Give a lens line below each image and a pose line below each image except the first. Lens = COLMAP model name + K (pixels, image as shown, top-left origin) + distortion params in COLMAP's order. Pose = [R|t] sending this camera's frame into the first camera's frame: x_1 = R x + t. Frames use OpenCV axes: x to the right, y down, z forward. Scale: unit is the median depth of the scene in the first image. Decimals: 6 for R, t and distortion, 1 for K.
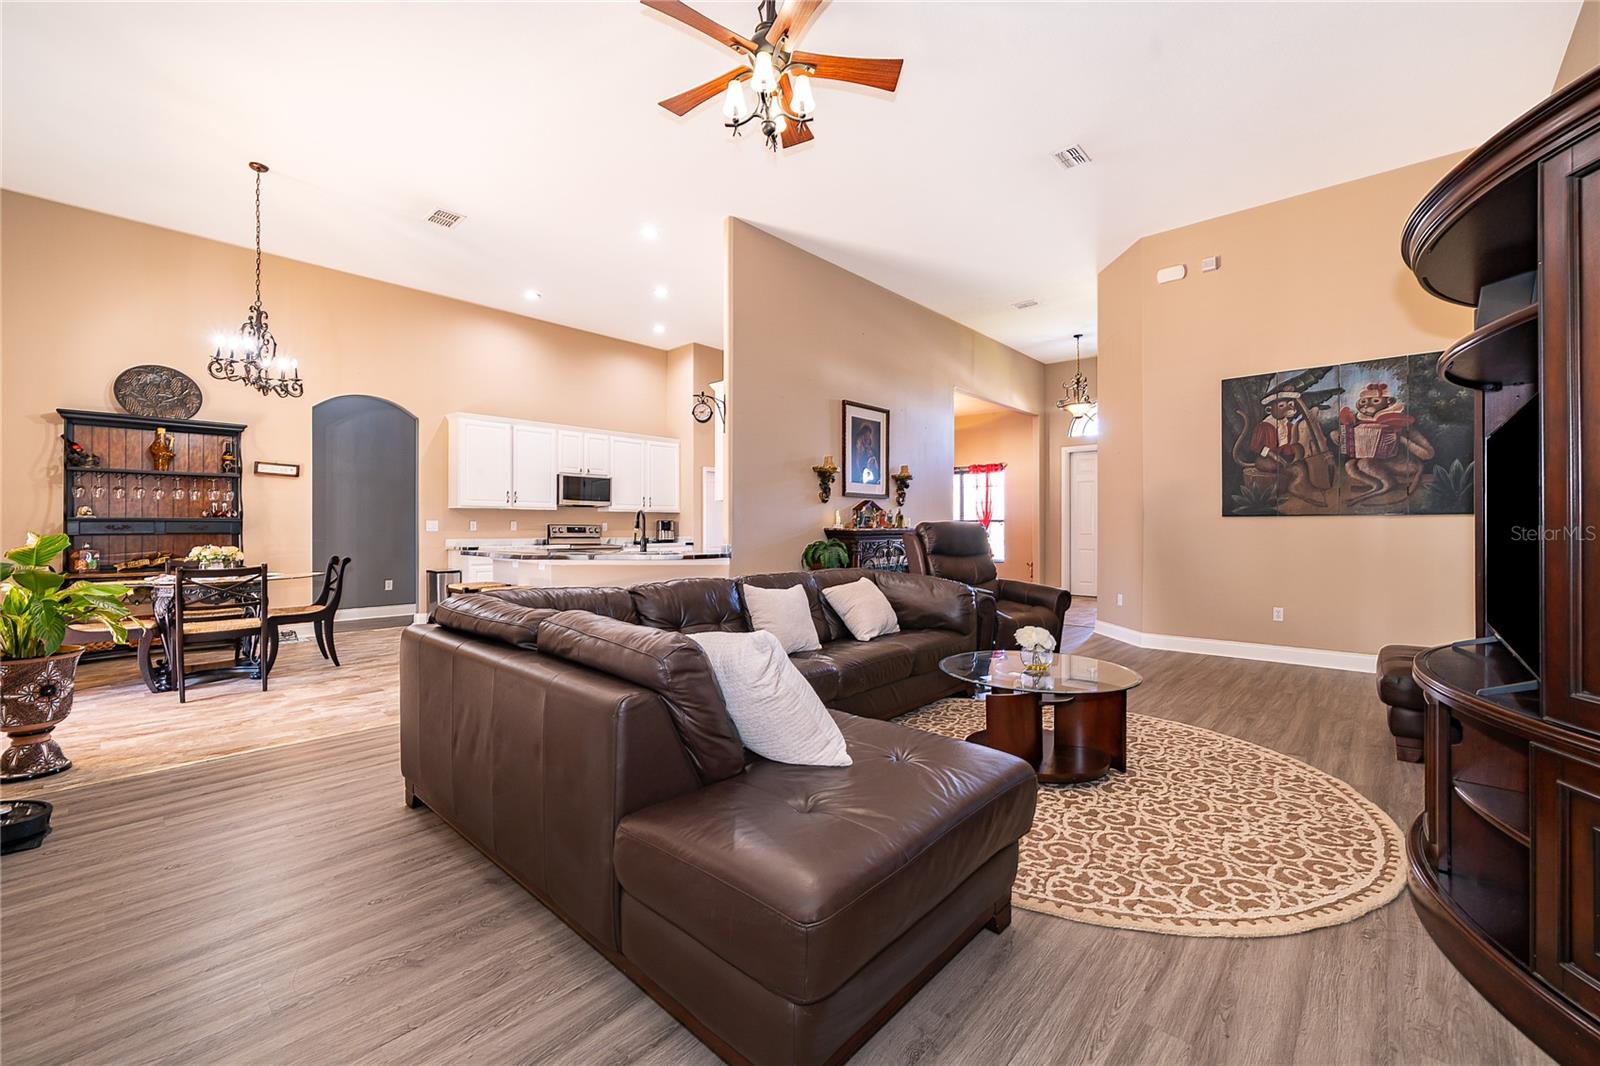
lens RADIAL K [[650.6, 0, 806.1], [0, 650.6, 526.9], [0, 0, 1]] dist [-0.001806, -0.001310]
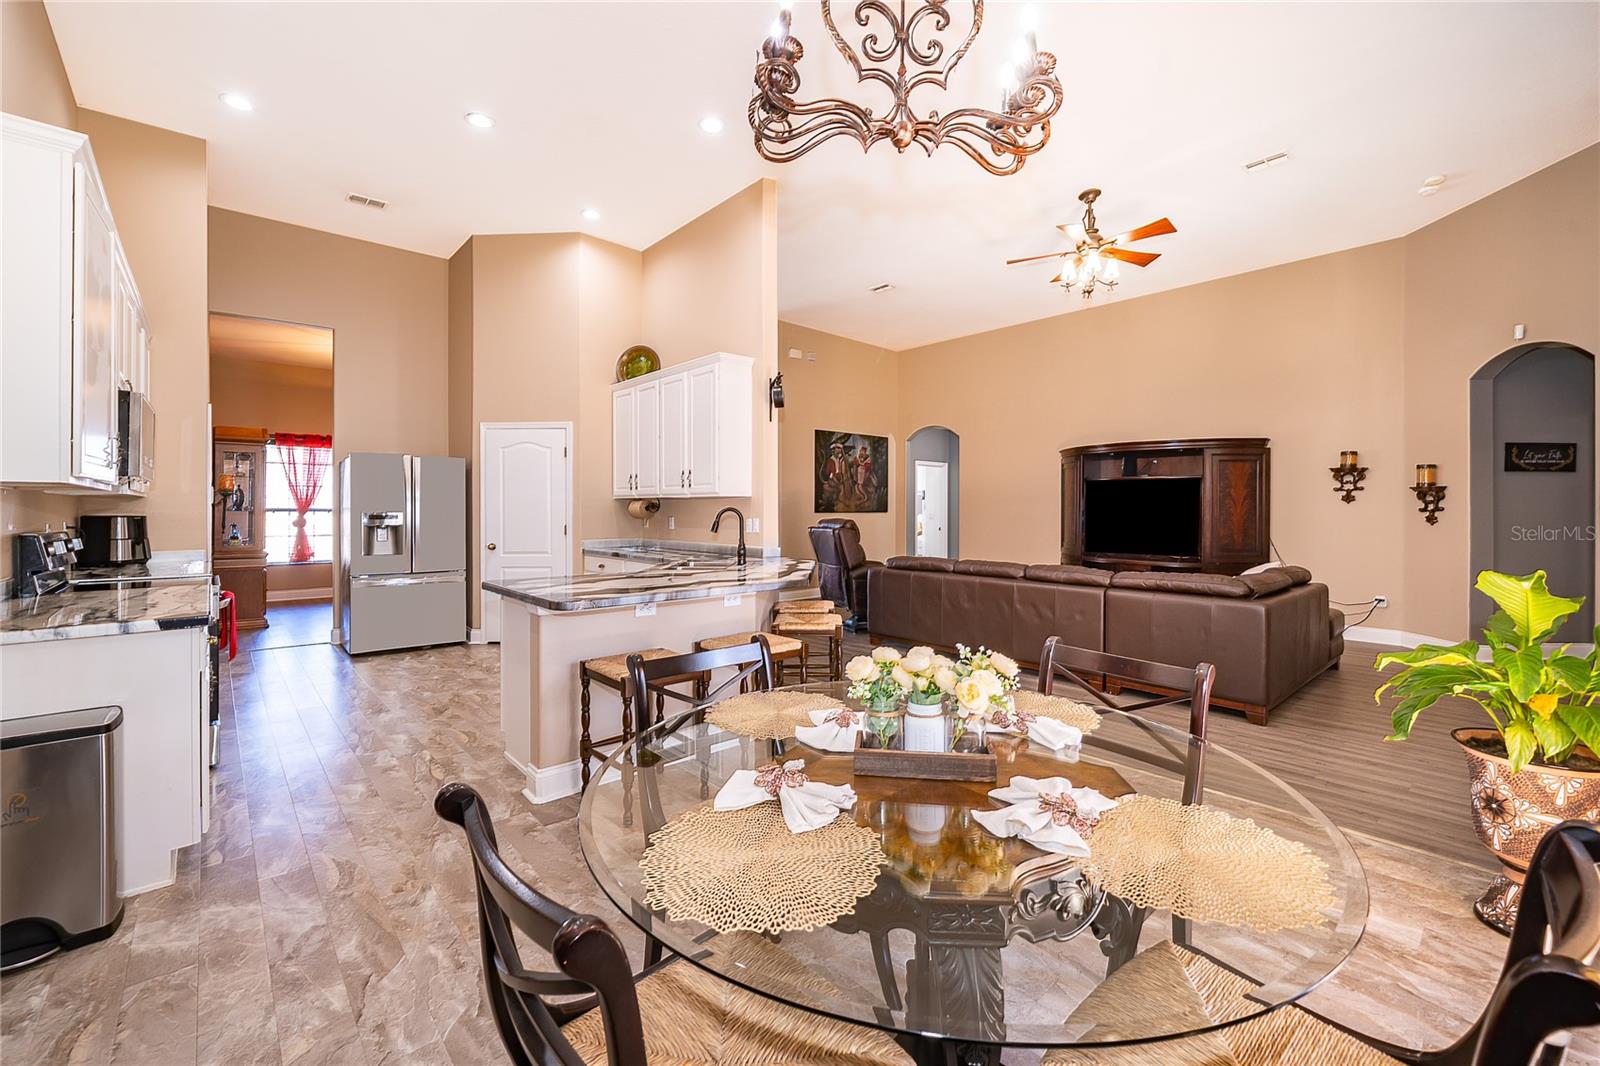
lens RADIAL K [[650.6, 0, 801.6], [0, 650.6, 506.0], [0, 0, 1]] dist [-0.001806, -0.001310]
pose [[0.109547, 0.005390, 0.993967, -0.985404], [-0.003221, 0.999982, -0.005067, -0.024602], [-0.993976, -0.002647, 0.109563, 0.849092]]
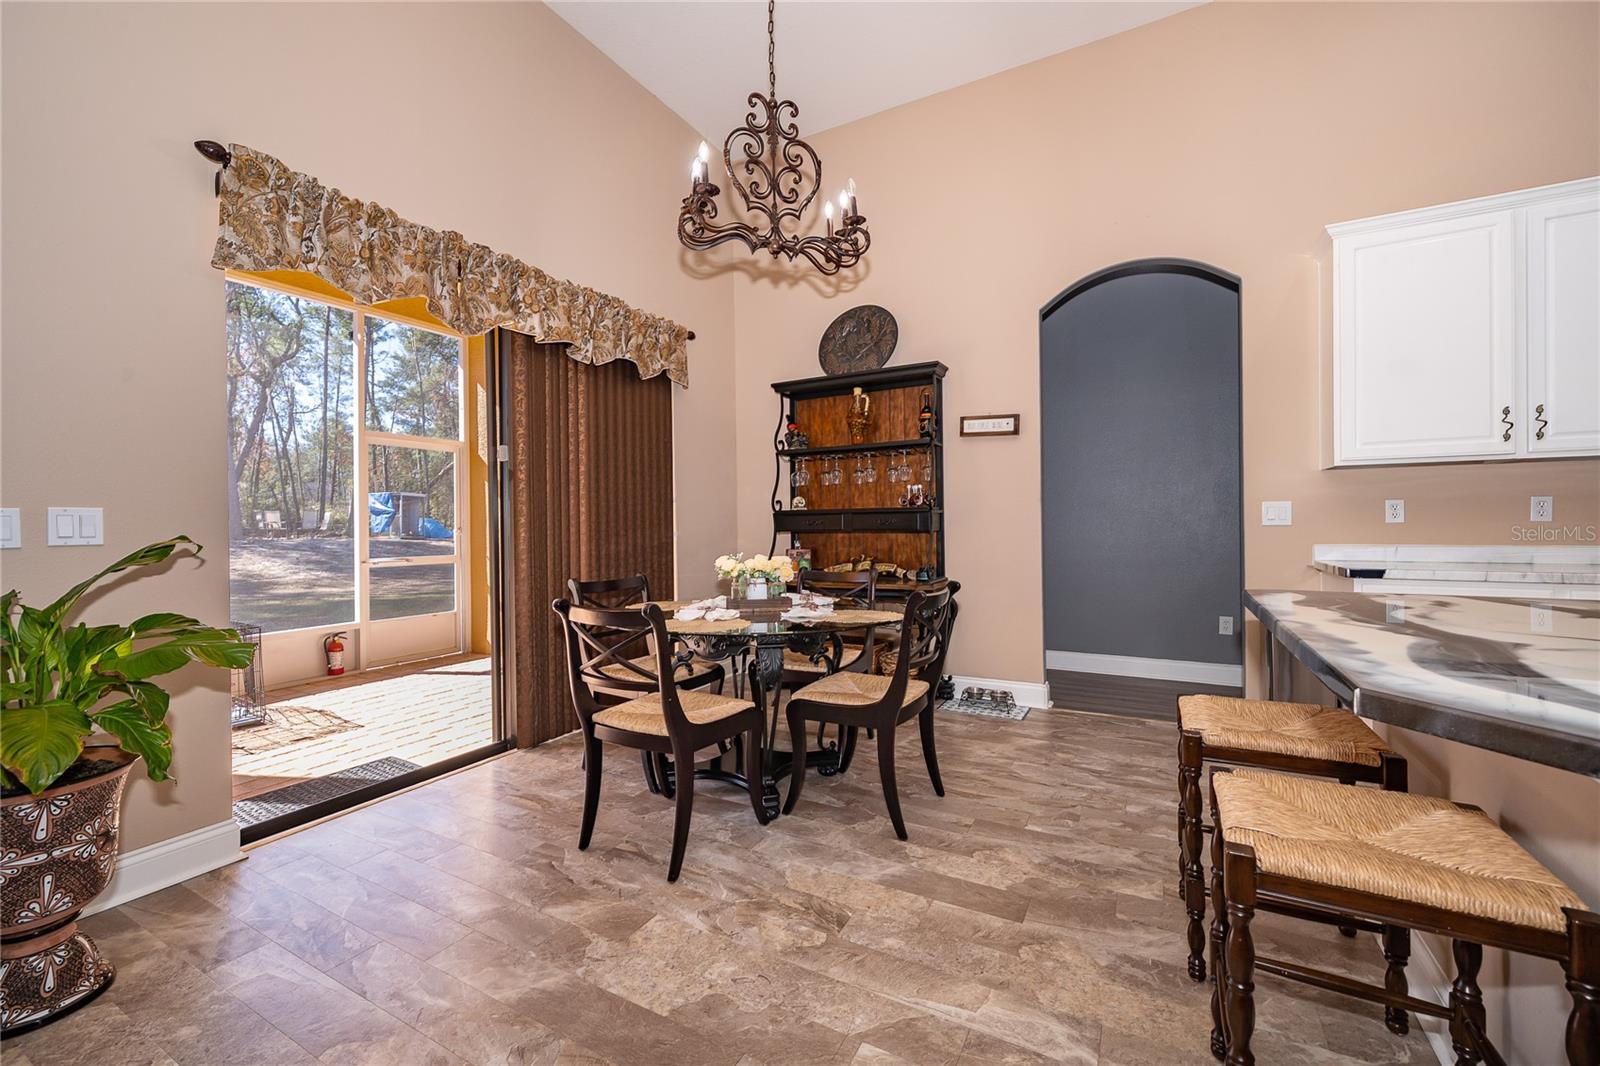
lens RADIAL K [[650.6, 0, 796.3], [0, 650.6, 527.8], [0, 0, 1]] dist [-0.001806, -0.001310]
pose [[0.220702, 0.007367, -0.975314, -0.279999], [0.013806, 0.999848, 0.010676, -0.000657], [0.975244, -0.015821, 0.220566, 0.755393]]
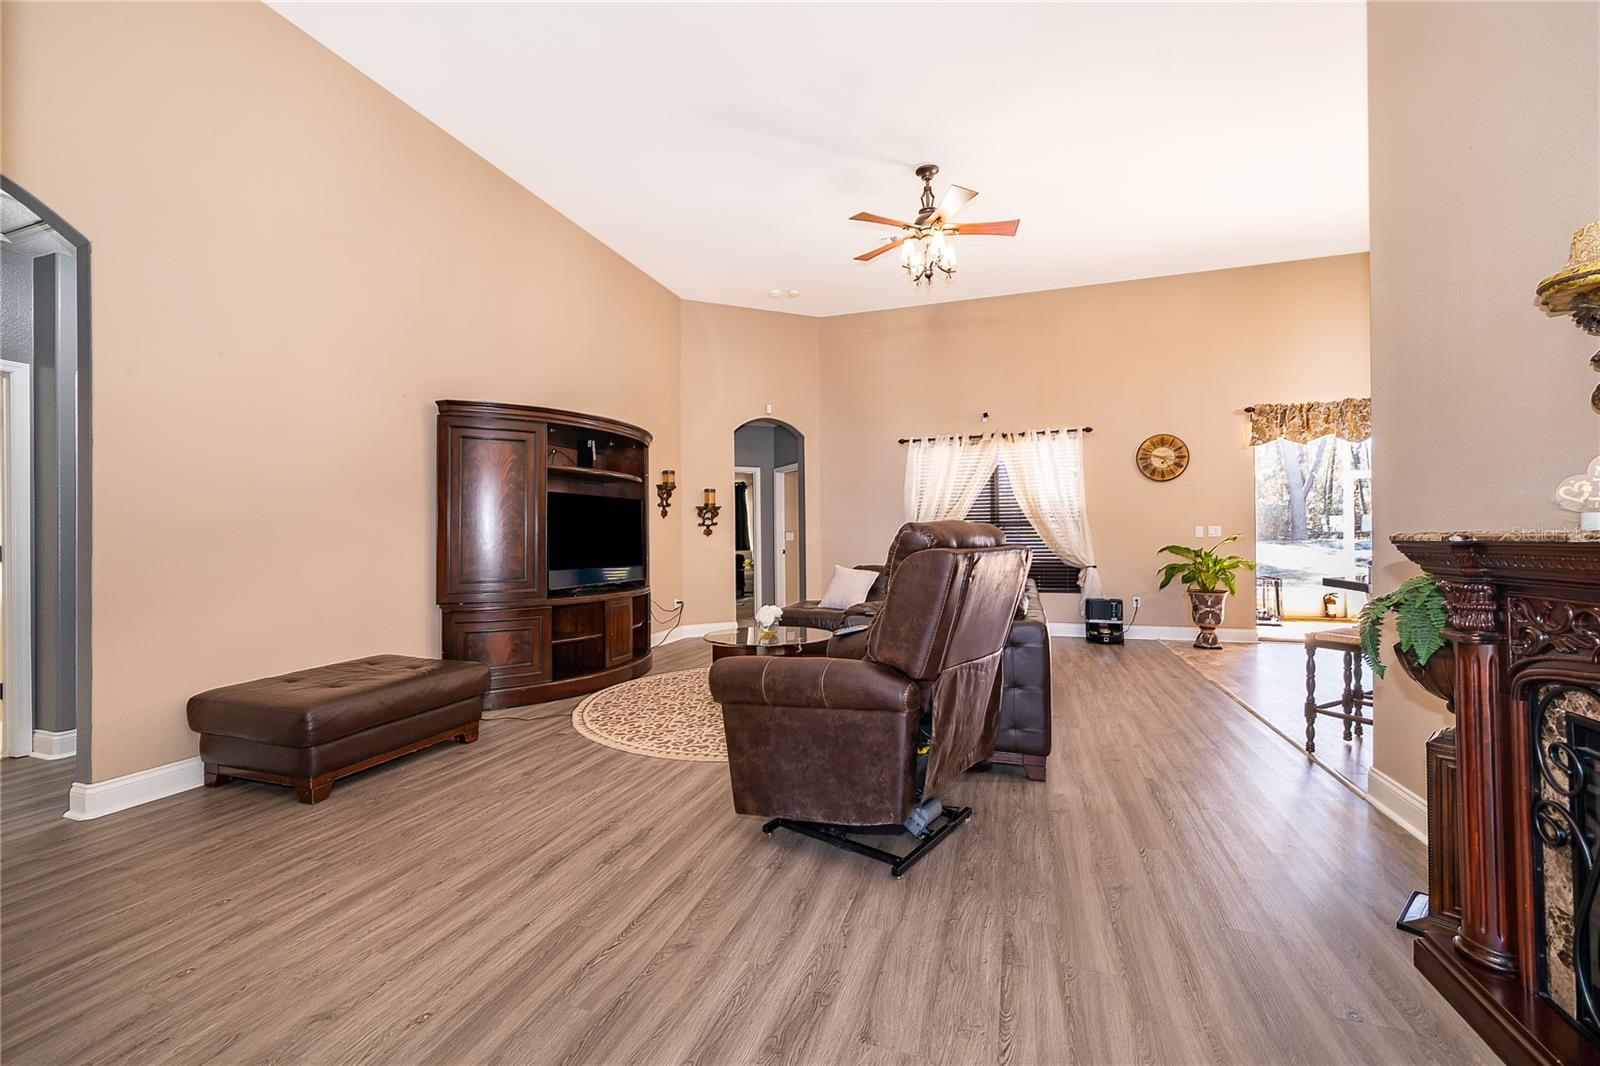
lens RADIAL K [[650.6, 0, 799.8], [0, 650.6, 531.6], [0, 0, 1]] dist [-0.001806, -0.001310]
pose [[-0.918606, 0.007359, -0.395106, 0.451752], [0.011744, 0.999893, -0.008682, 0.000076], [0.395000, -0.012615, -0.918595, 1.241795]]
